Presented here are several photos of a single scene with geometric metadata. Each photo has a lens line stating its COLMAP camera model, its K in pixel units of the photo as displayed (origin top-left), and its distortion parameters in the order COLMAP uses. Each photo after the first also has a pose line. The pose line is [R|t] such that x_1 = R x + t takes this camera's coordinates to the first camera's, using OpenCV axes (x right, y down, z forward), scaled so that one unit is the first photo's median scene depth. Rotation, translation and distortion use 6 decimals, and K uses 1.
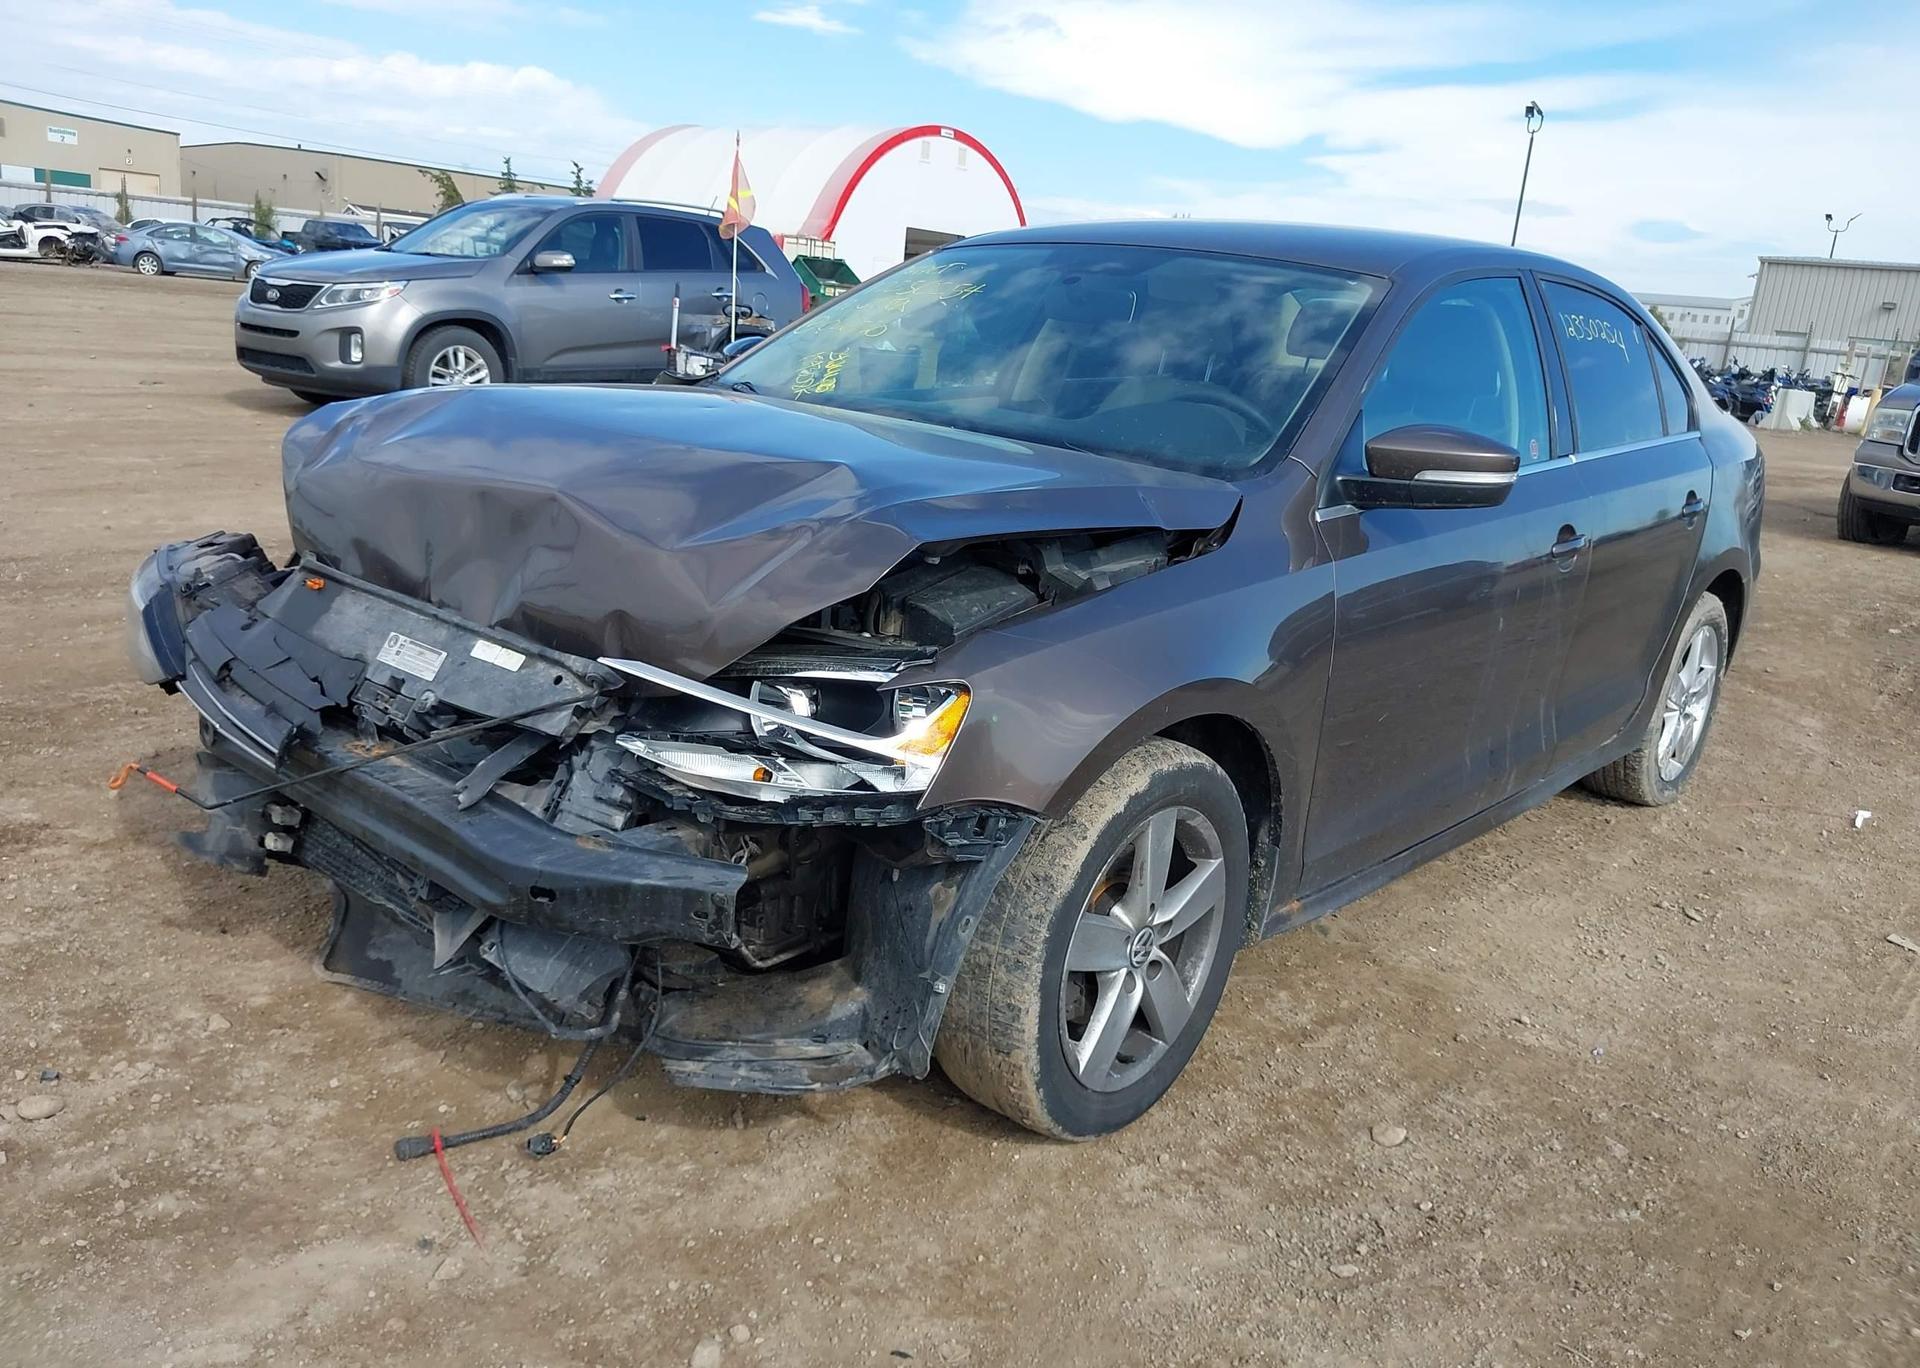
lens RADIAL K [[1542.4, 0, 961.8], [0, 1542.4, 680.1], [0, 0, 1]] dist [0.009930, -0.020689]
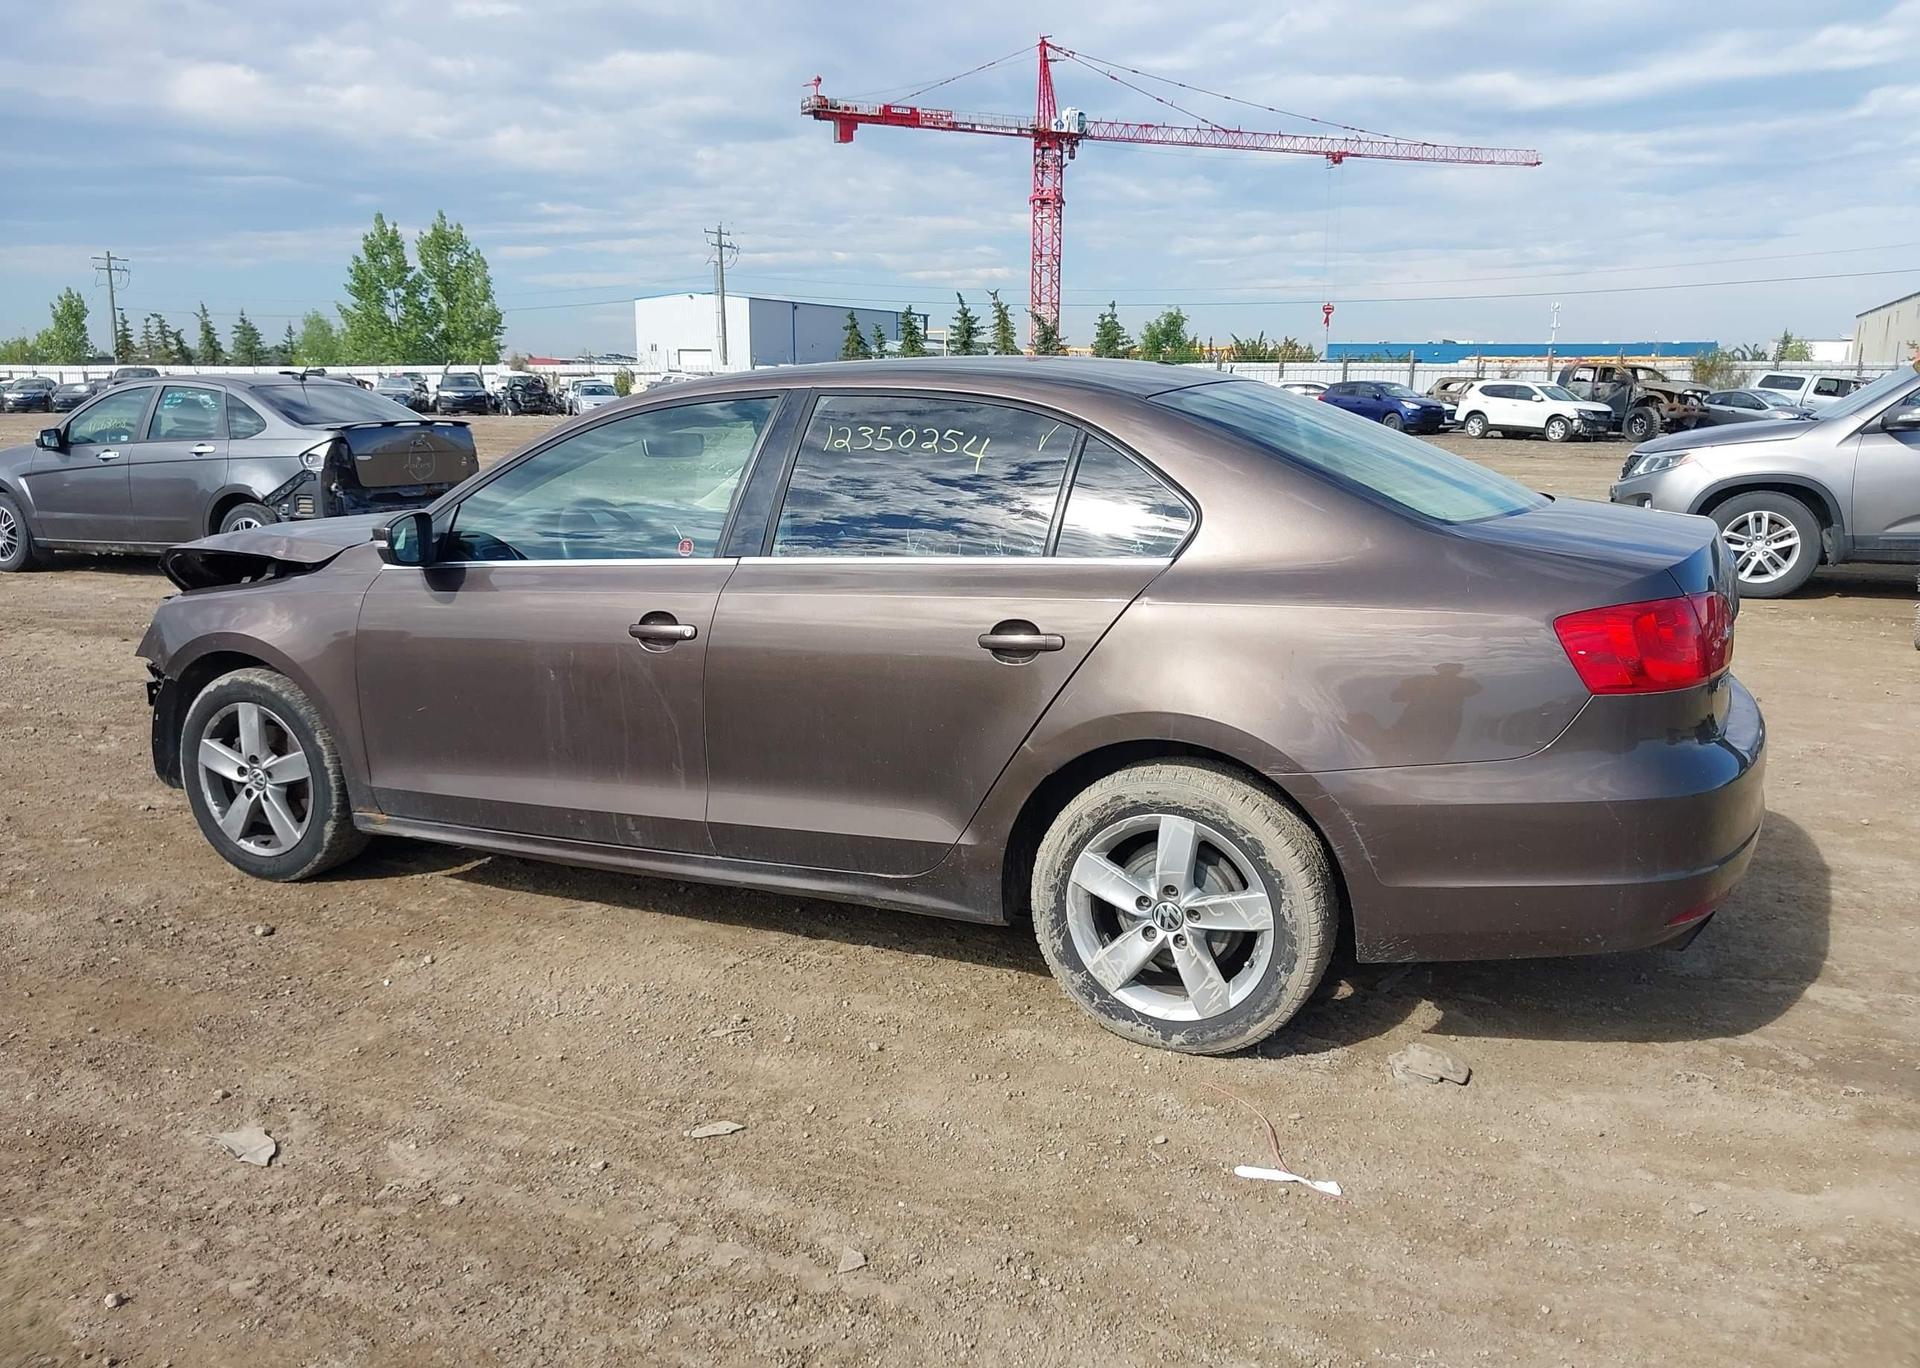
lens RADIAL K [[1542.4, 0, 960.0], [0, 1542.4, 692.2], [0, 0, 1]] dist [0.009930, -0.020689]
pose [[0.263939, 0.098669, -0.959479, 2.097366], [-0.207652, 0.977241, 0.043374, -0.187057], [0.941922, 0.187789, 0.278421, 1.242905]]
